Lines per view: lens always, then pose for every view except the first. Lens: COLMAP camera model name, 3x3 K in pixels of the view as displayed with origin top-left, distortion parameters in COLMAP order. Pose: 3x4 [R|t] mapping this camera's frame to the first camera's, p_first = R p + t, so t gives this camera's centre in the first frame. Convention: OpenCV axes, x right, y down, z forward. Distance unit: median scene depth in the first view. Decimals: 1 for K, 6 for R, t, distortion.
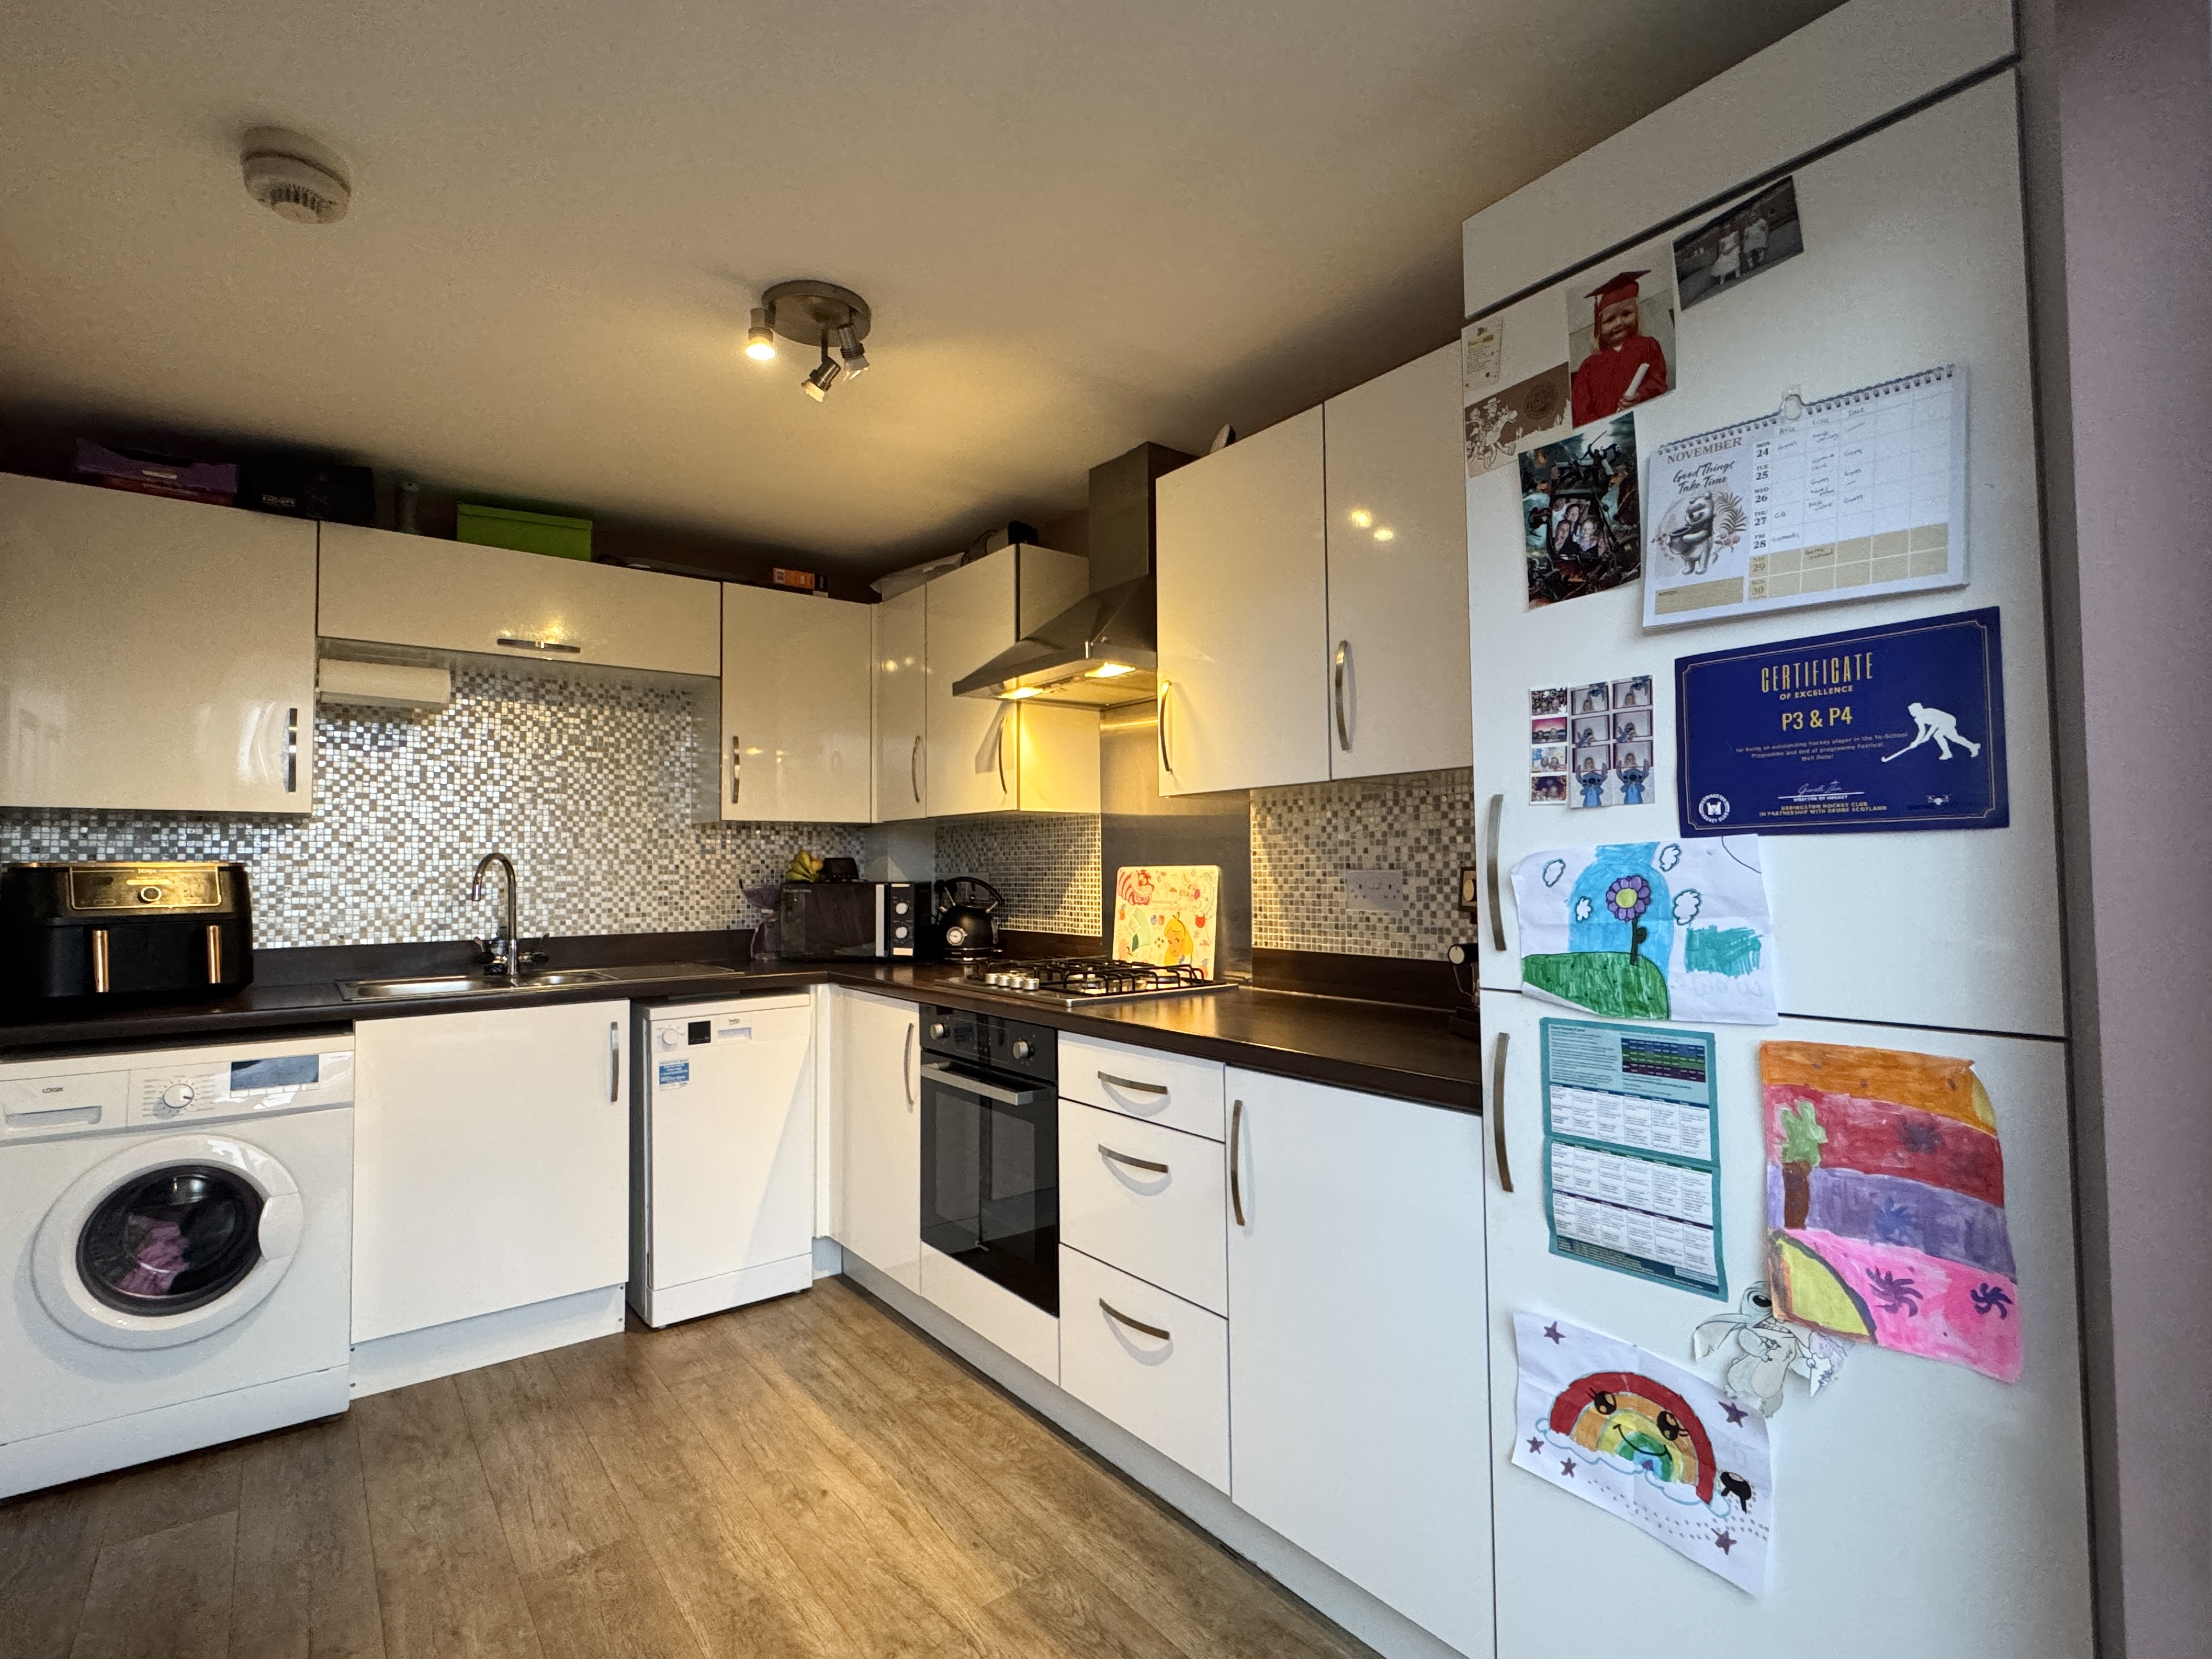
lens RADIAL K [[1067.3, 0, 1097.7], [0, 1067.3, 827.8], [0, 0, 1]] dist [-0.000954, -0.001554]
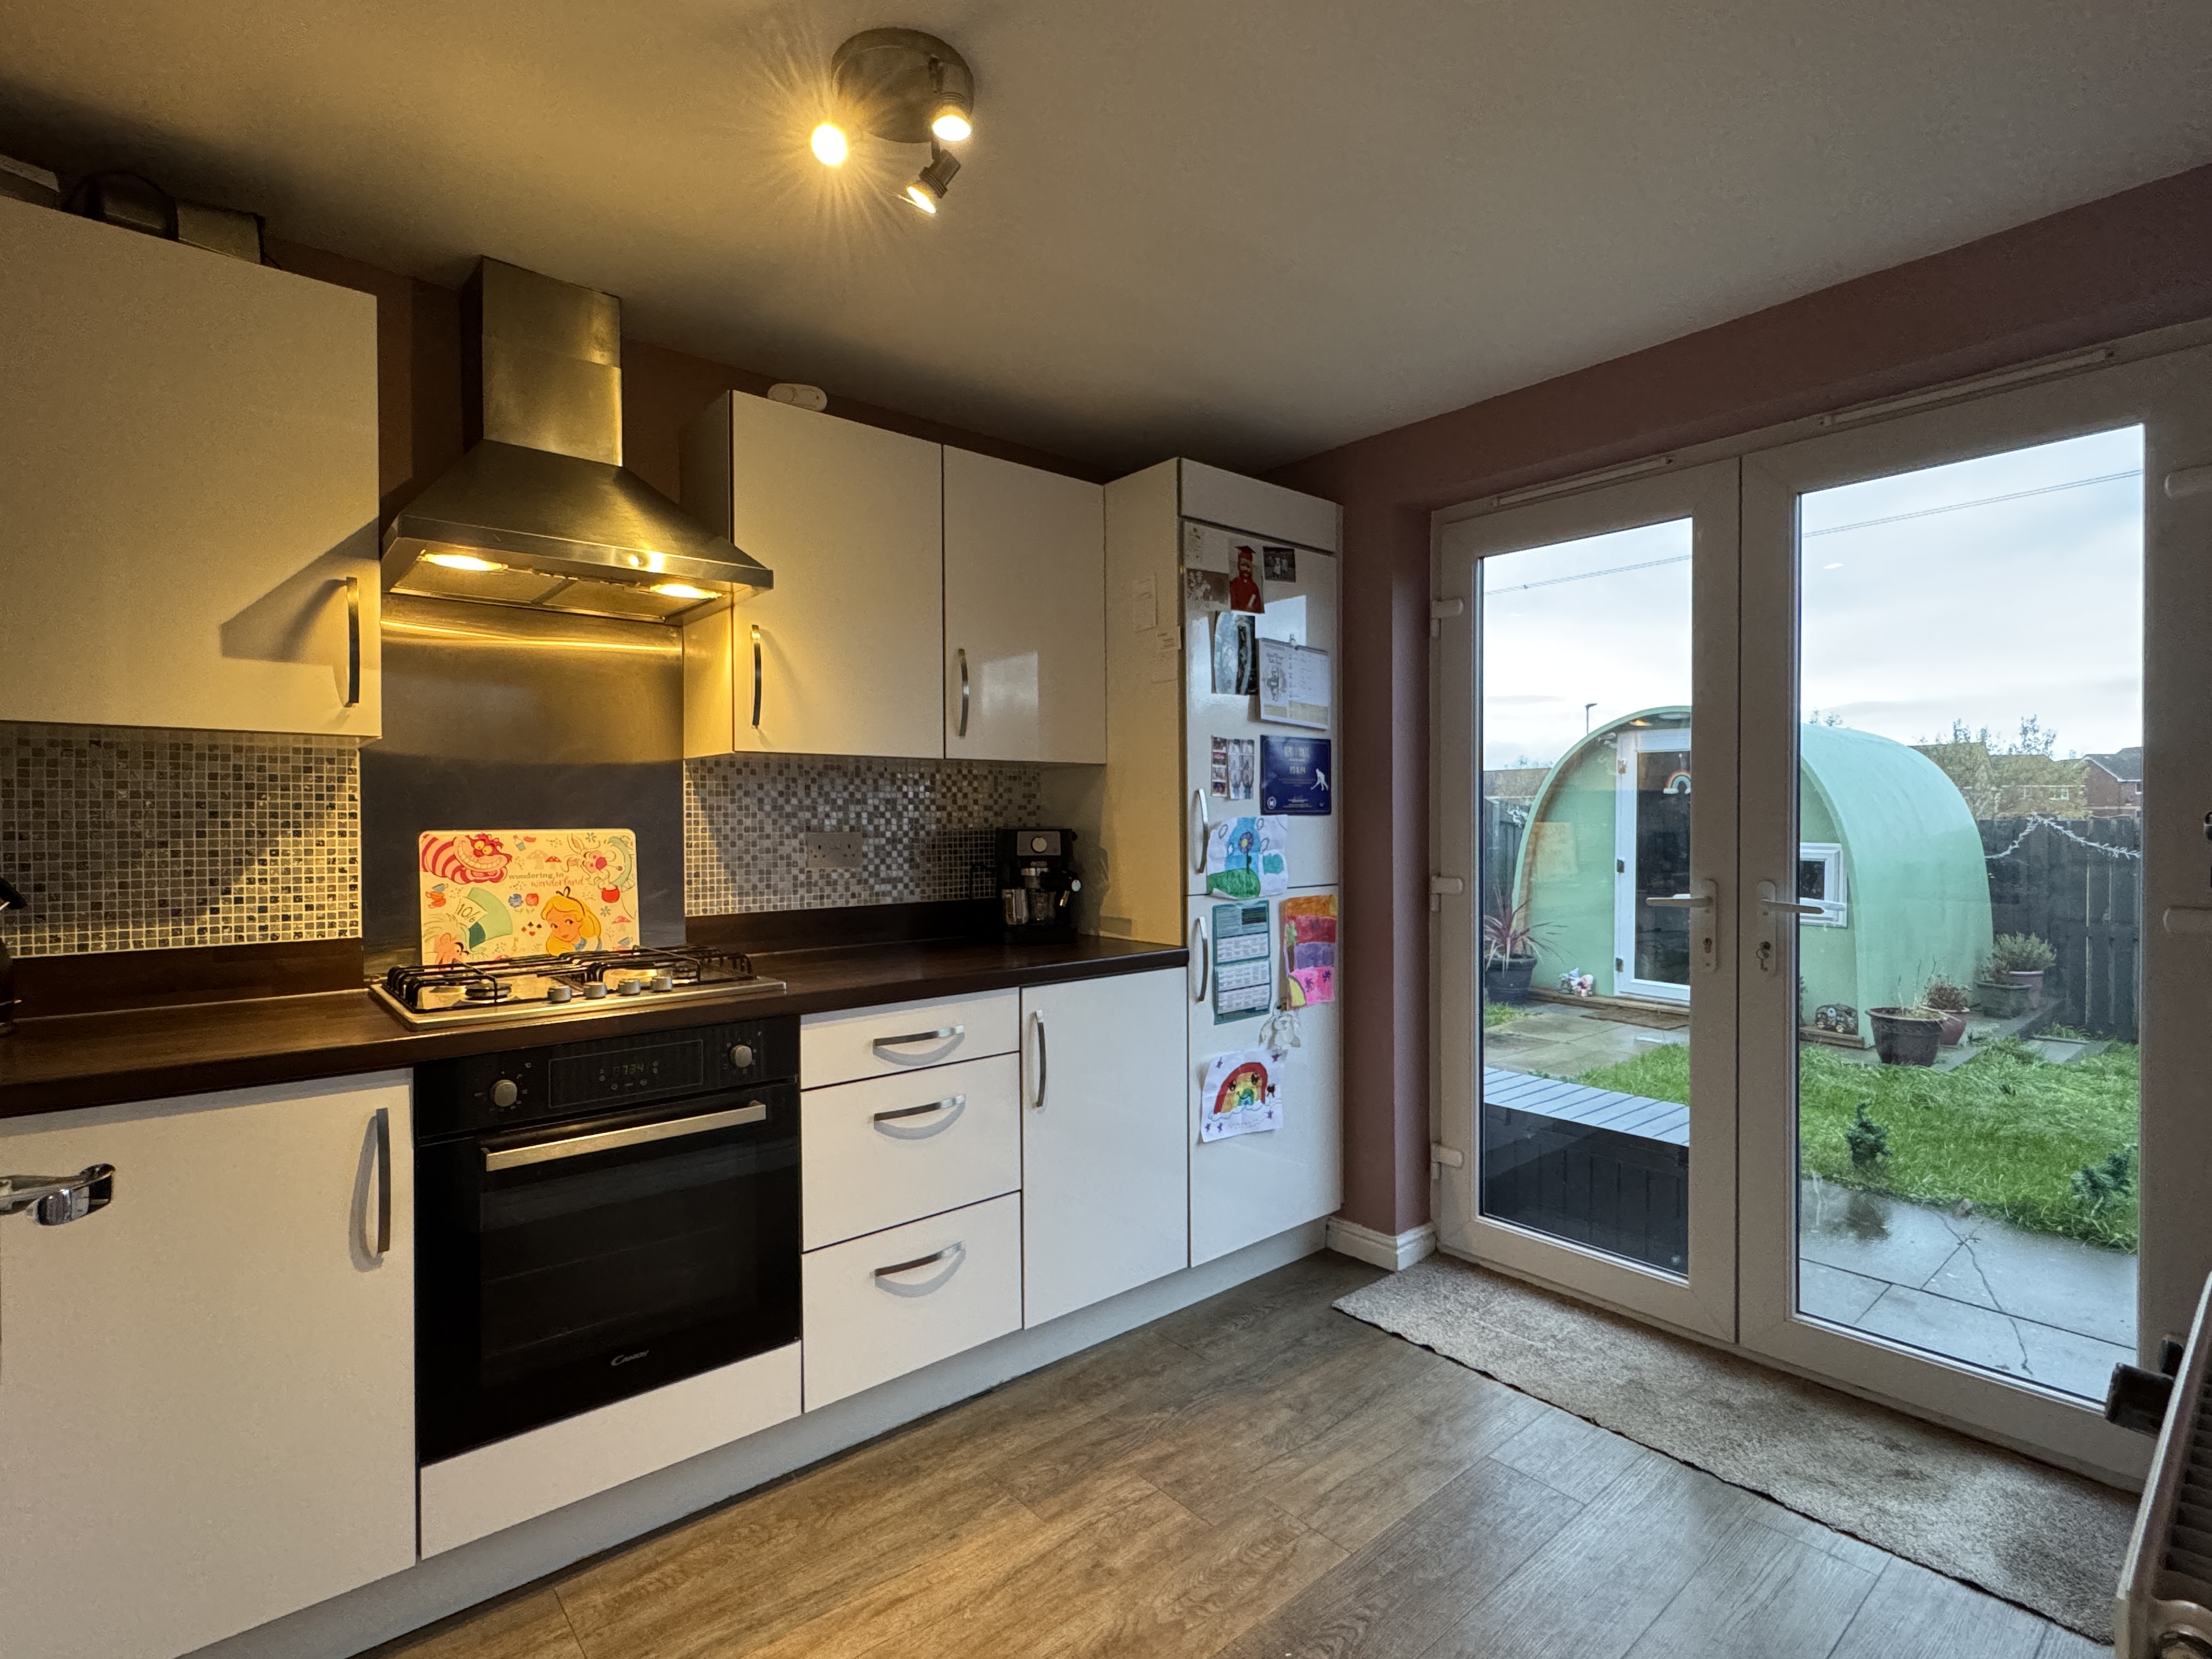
lens RADIAL K [[1067.3, 0, 1101.4], [0, 1067.3, 826.0], [0, 0, 1]] dist [-0.000954, -0.001554]
pose [[-0.056645, 0.003598, 0.998388, -1.024820], [-0.033255, 0.999432, -0.005488, 0.033956], [-0.997840, -0.033512, -0.056494, 0.894988]]
